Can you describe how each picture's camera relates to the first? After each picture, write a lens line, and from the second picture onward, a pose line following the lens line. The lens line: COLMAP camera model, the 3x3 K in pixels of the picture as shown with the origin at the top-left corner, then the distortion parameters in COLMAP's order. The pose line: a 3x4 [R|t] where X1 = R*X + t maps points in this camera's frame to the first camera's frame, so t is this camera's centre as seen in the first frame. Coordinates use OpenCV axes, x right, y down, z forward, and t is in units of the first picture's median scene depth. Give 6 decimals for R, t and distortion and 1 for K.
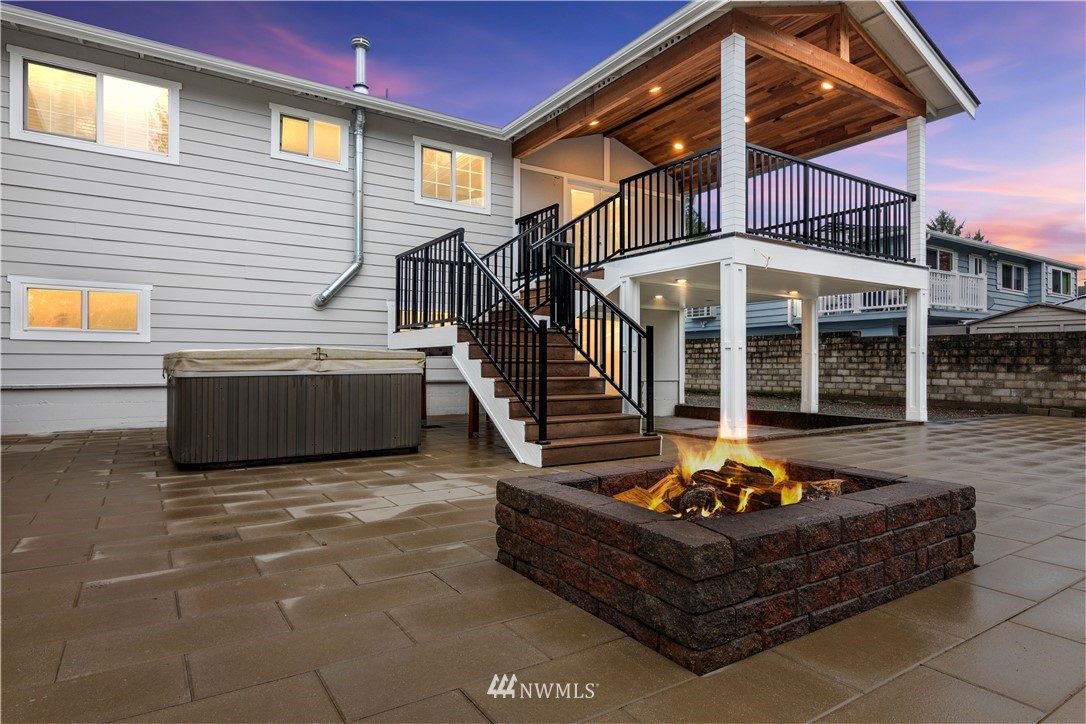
lens RADIAL K [[610.3, 0, 543.0], [0, 610.3, 362.0], [0, 0, 1]] dist [0.003246, 0.000294]
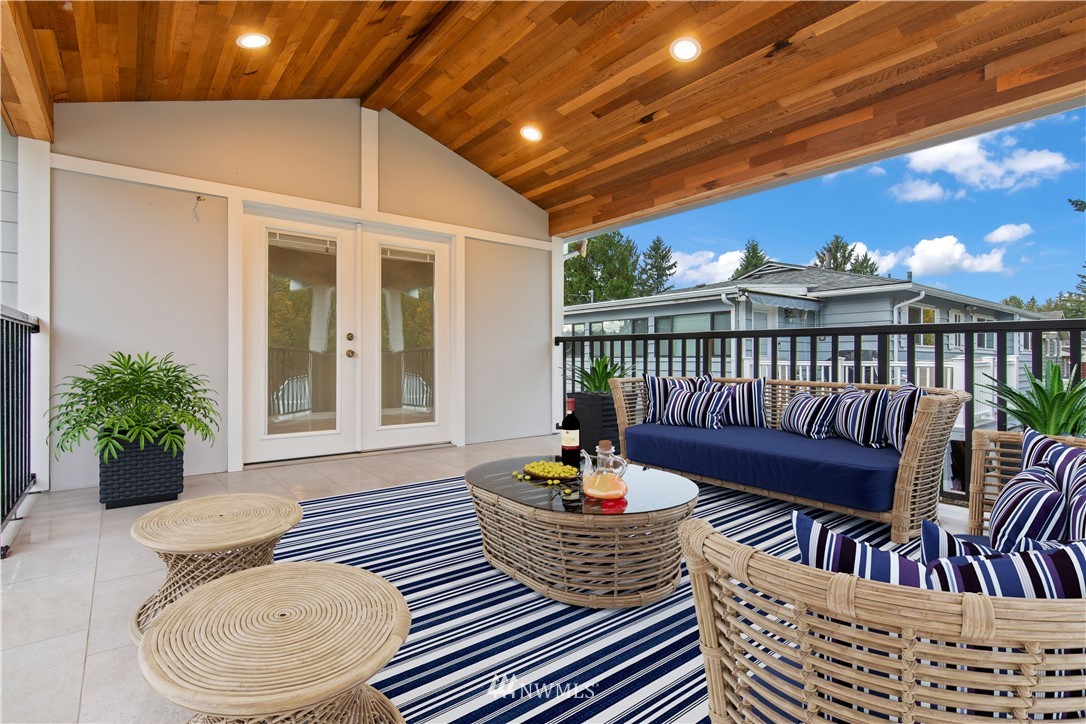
lens RADIAL K [[523.8, 0, 537.4], [0, 523.8, 360.8], [0, 0, 1]] dist [0.003469, 0.000913]
pose [[0.996488, 0.002360, 0.083708, 0.203083], [-0.003369, 0.999923, 0.011911, -0.203210], [-0.083673, -0.012151, 0.996419, 0.648867]]
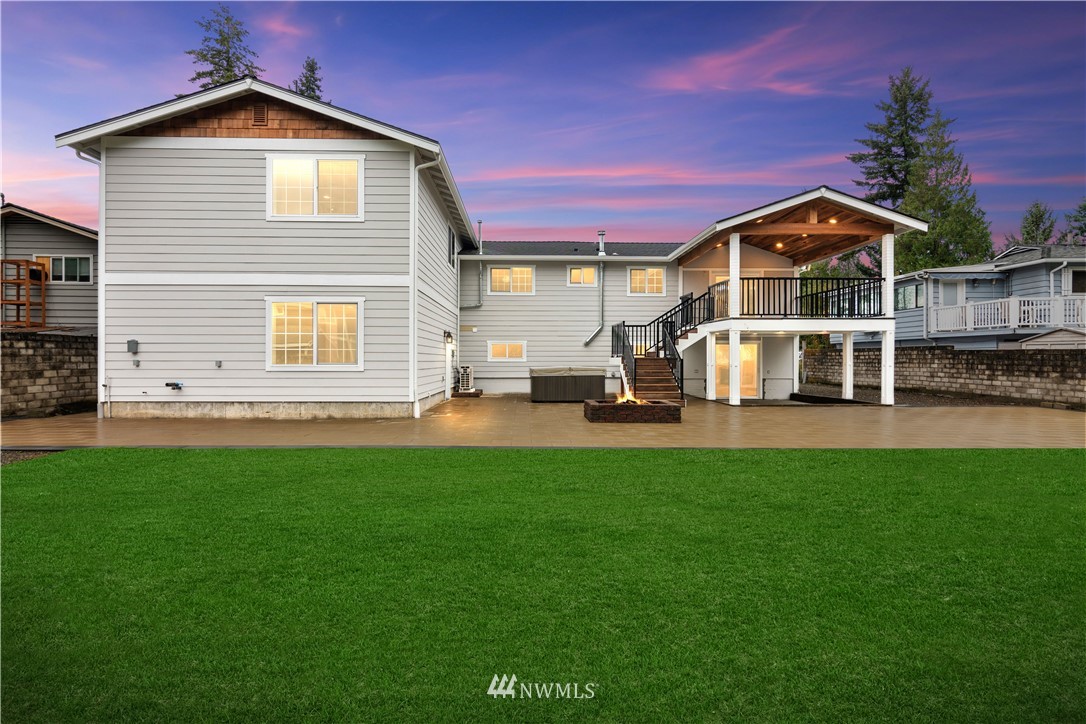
lens RADIAL K [[523.8, 0, 537.4], [0, 523.8, 360.8], [0, 0, 1]] dist [0.003469, 0.000913]
pose [[0.848750, 0.000130, -0.528795, 0.443405], [0.004520, 0.999962, 0.007501, -0.036884], [0.528775, -0.008756, 0.848717, -0.671802]]
